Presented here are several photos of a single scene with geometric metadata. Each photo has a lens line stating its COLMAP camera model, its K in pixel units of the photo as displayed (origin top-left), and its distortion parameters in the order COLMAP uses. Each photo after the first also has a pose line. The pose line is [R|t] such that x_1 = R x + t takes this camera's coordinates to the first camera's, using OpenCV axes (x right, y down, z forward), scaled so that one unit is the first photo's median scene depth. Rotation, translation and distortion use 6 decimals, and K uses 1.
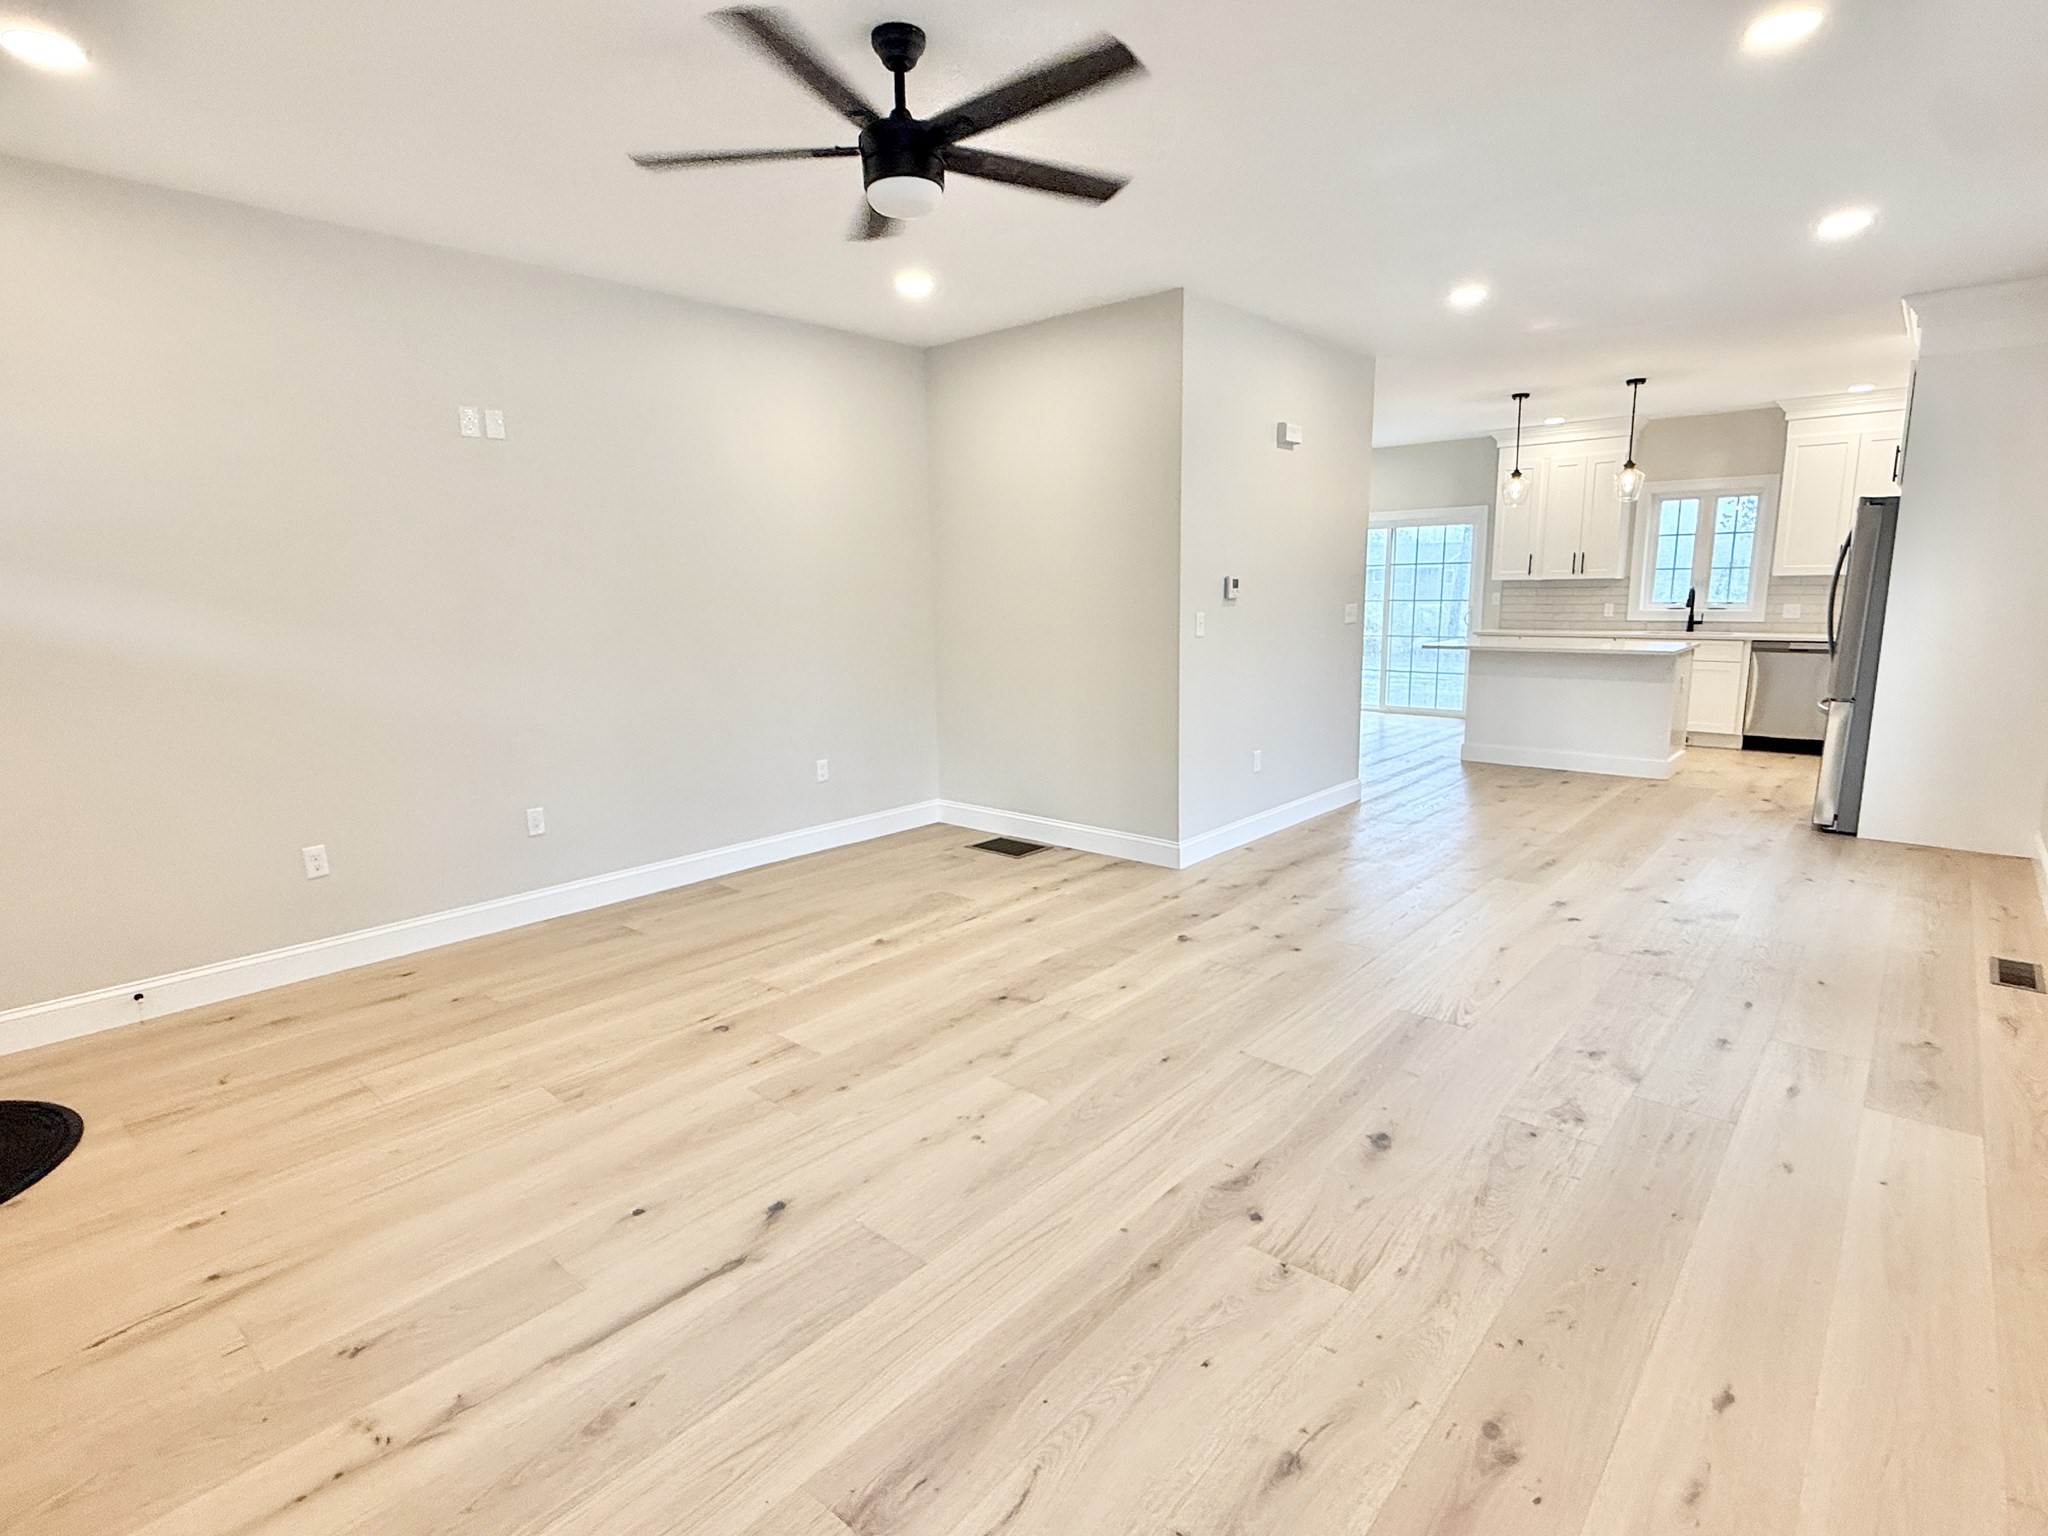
lens RADIAL K [[1015.3, 0, 1024.5], [0, 1015.3, 756.3], [0, 0, 1]] dist [0.013285, -0.000362]
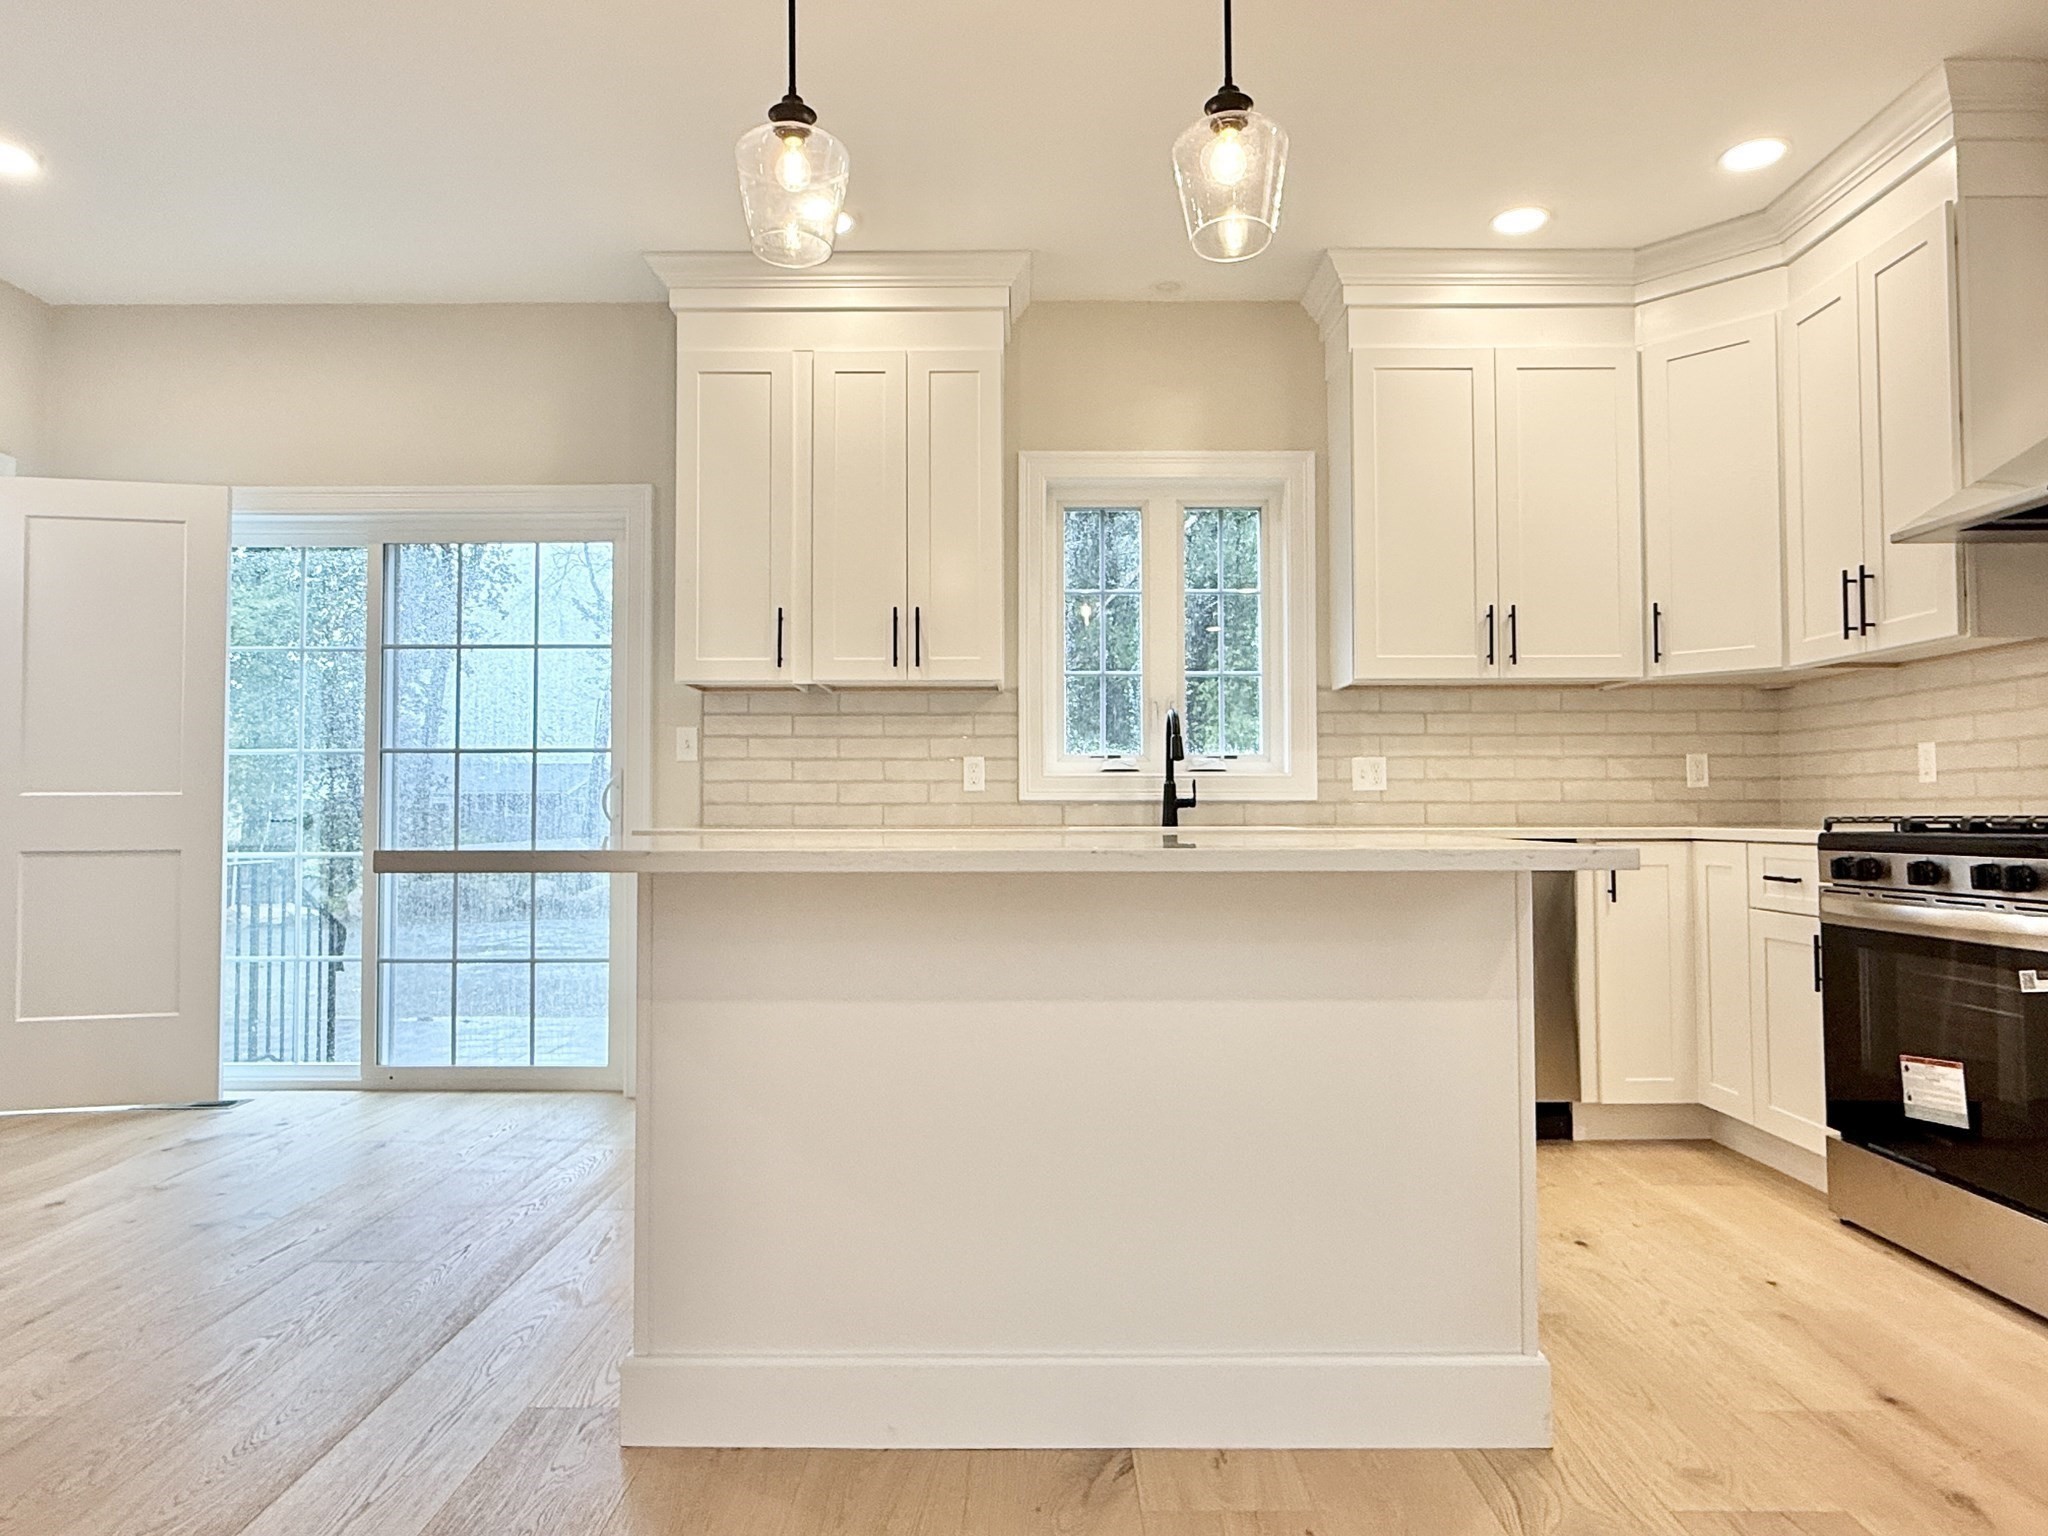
lens RADIAL K [[1283.4, 0, 1016.6], [0, 1283.4, 780.1], [0, 0, 1]] dist [0.001971, 0.001614]
pose [[0.751309, 0.035766, 0.658980, 0.278468], [0.101684, 0.980333, -0.169138, -0.060900], [-0.652069, 0.194083, 0.732897, 0.653708]]
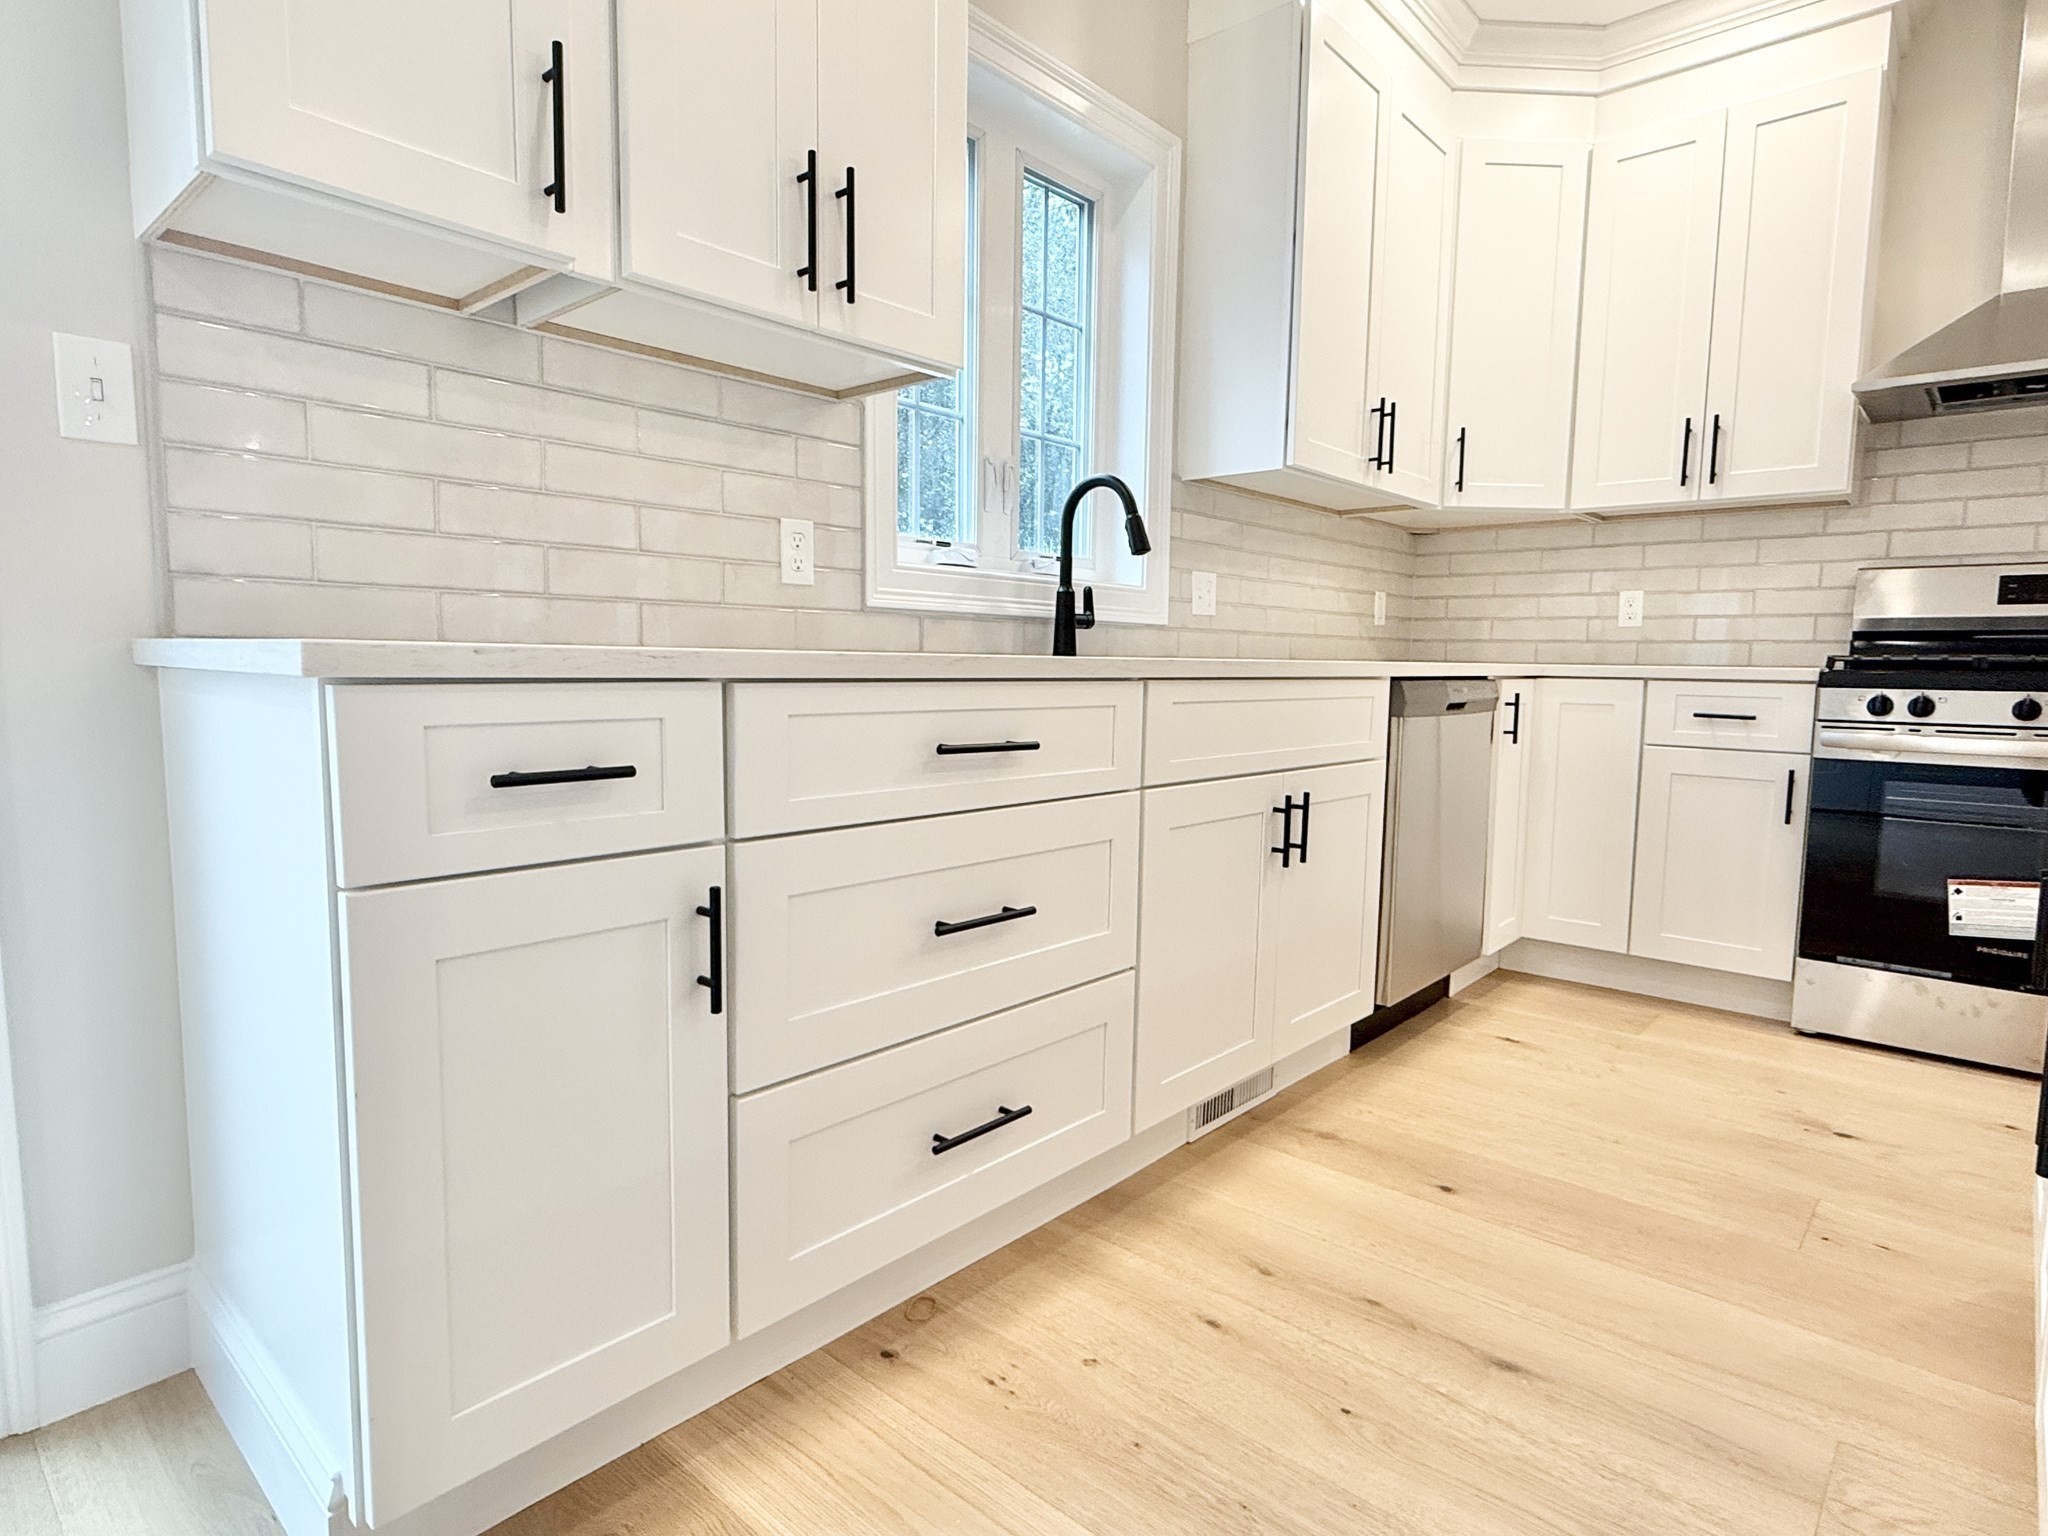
lens RADIAL K [[1118.5, 0, 1012.9], [0, 1118.5, 771.4], [0, 0, 1]] dist [0.002825, -0.002618]
pose [[-0.002472, -0.080116, 0.996783, 0.357136], [0.158383, 0.984172, 0.079495, -0.113323], [-0.987375, 0.158070, 0.010256, 0.973474]]
